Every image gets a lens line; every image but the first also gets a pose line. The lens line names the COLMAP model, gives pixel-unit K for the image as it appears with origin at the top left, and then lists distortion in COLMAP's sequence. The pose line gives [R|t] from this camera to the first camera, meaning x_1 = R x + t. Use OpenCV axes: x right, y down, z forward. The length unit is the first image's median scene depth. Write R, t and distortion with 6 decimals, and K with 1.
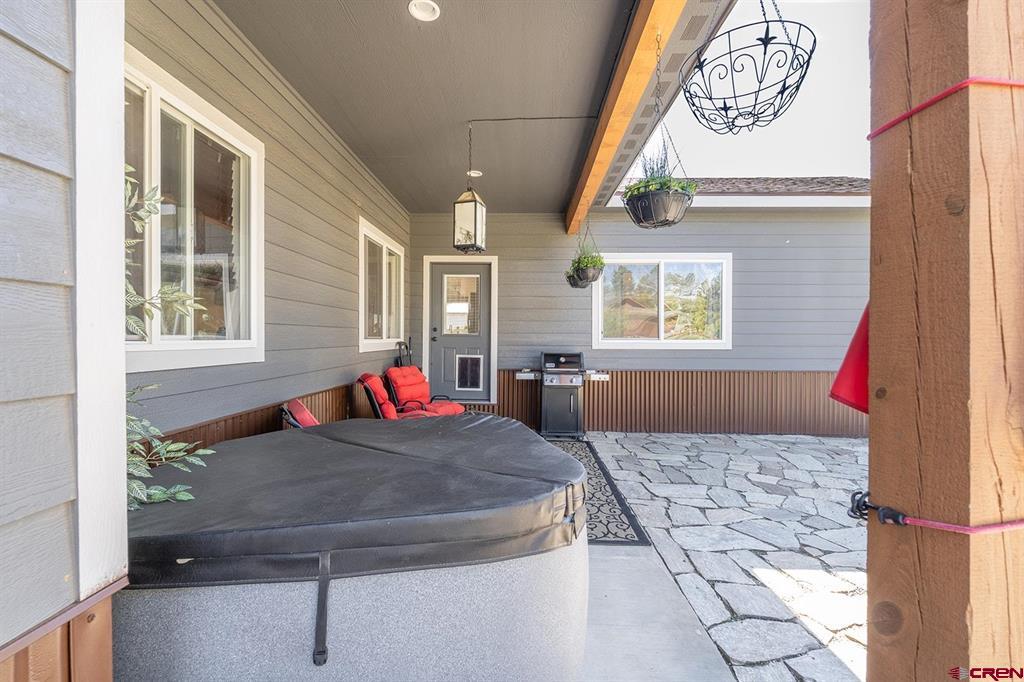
lens RADIAL K [[461.8, 0, 517.5], [0, 461.8, 343.3], [0, 0, 1]] dist [-0.002005, -0.000537]
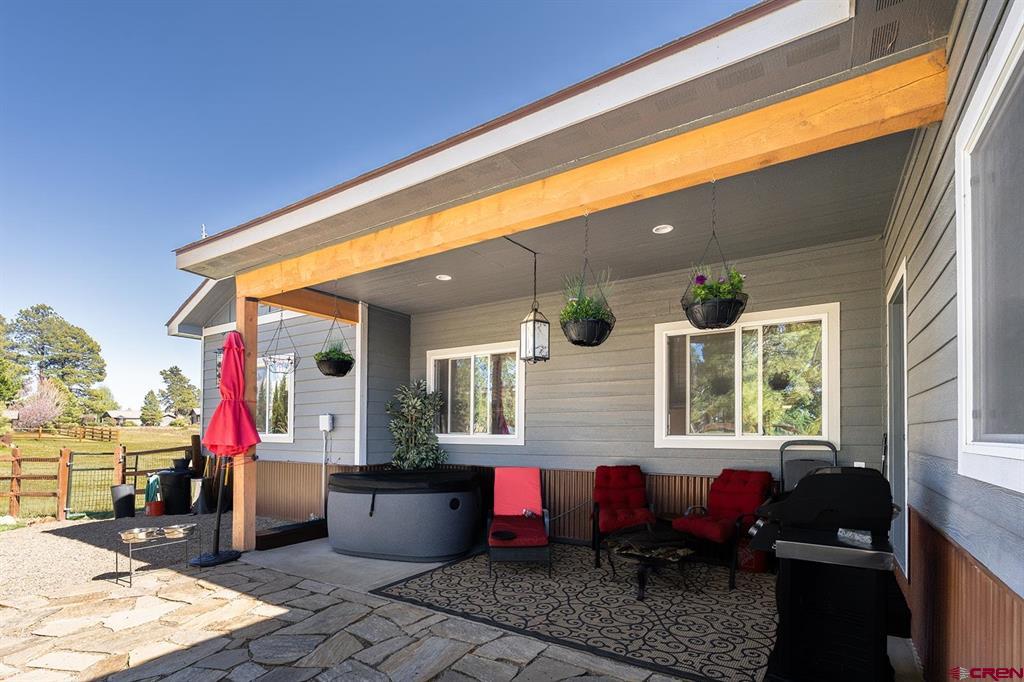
lens RADIAL K [[461.8, 0, 517.5], [0, 461.8, 343.3], [0, 0, 1]] dist [-0.002005, -0.000537]
pose [[-0.526738, -0.158421, -0.835135, 0.986361], [-0.011260, 0.983694, -0.179499, -0.009186], [0.849953, -0.085145, -0.519932, 1.639983]]
